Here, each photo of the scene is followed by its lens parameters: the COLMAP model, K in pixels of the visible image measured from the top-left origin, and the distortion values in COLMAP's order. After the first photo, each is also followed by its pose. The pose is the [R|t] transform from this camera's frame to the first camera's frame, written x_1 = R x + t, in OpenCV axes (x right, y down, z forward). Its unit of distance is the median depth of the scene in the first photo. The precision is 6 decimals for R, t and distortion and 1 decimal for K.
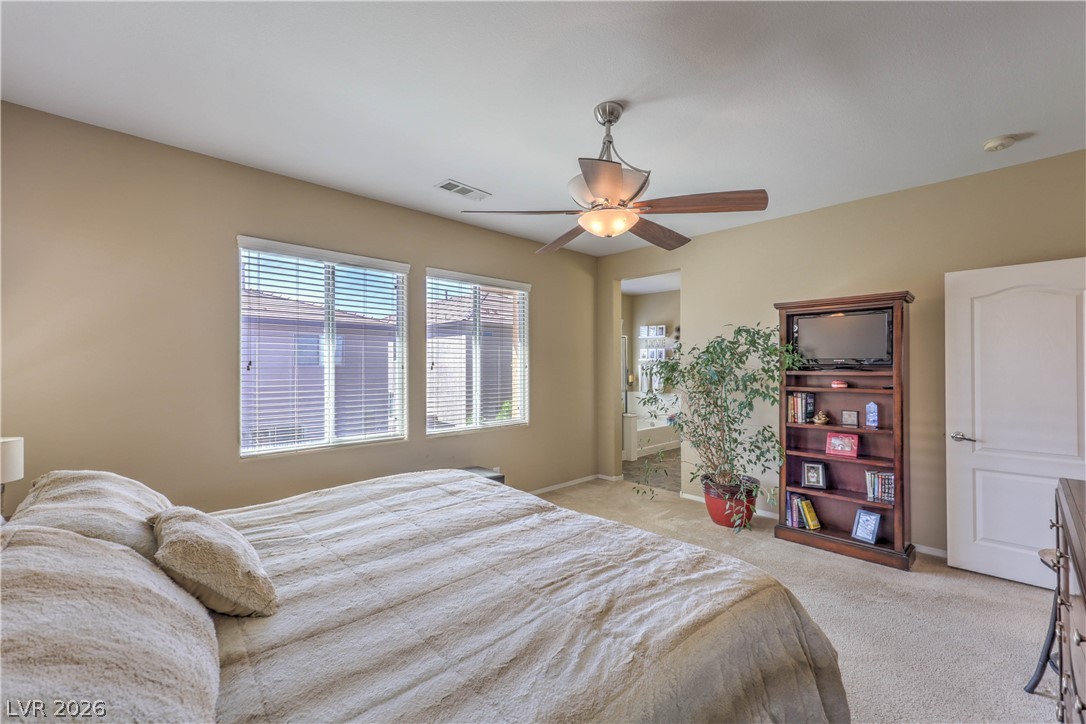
lens RADIAL K [[442.0, 0, 555.1], [0, 442.0, 361.5], [0, 0, 1]] dist [0.010639, -0.000371]
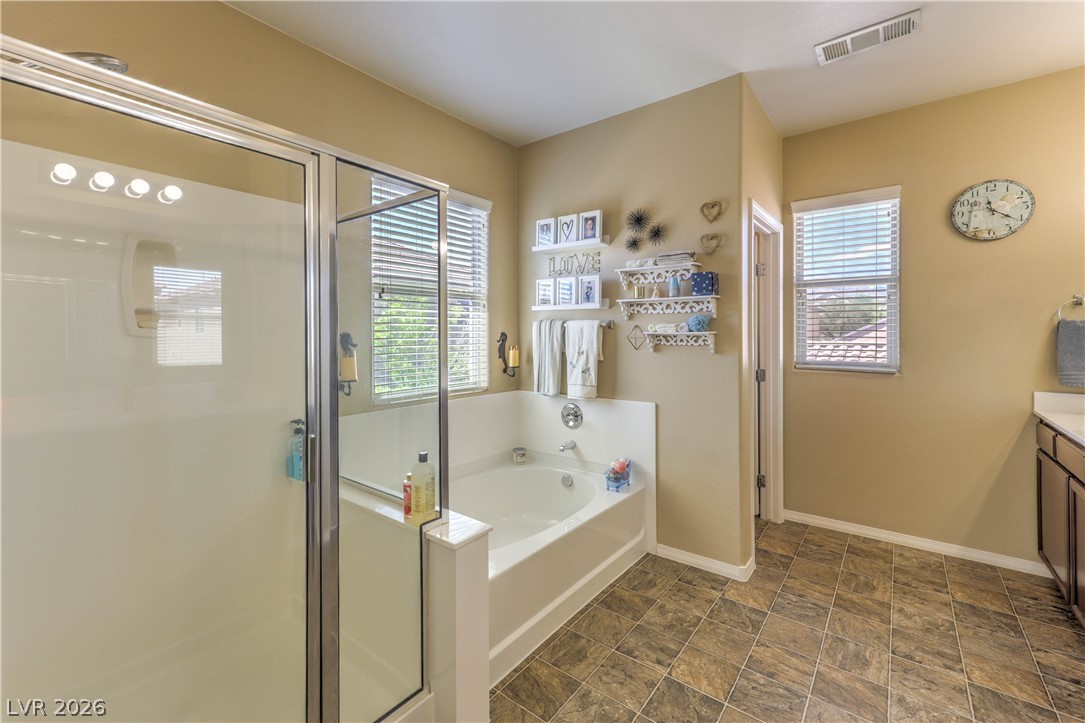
lens RADIAL K [[456.4, 0, 536.2], [0, 456.4, 333.6], [0, 0, 1]] dist [0.012310, 0.000039]
pose [[0.990365, -0.004125, 0.138418, 0.144933], [0.002917, 0.999956, 0.008932, 0.014710], [-0.138448, -0.008442, 0.990334, 0.639238]]
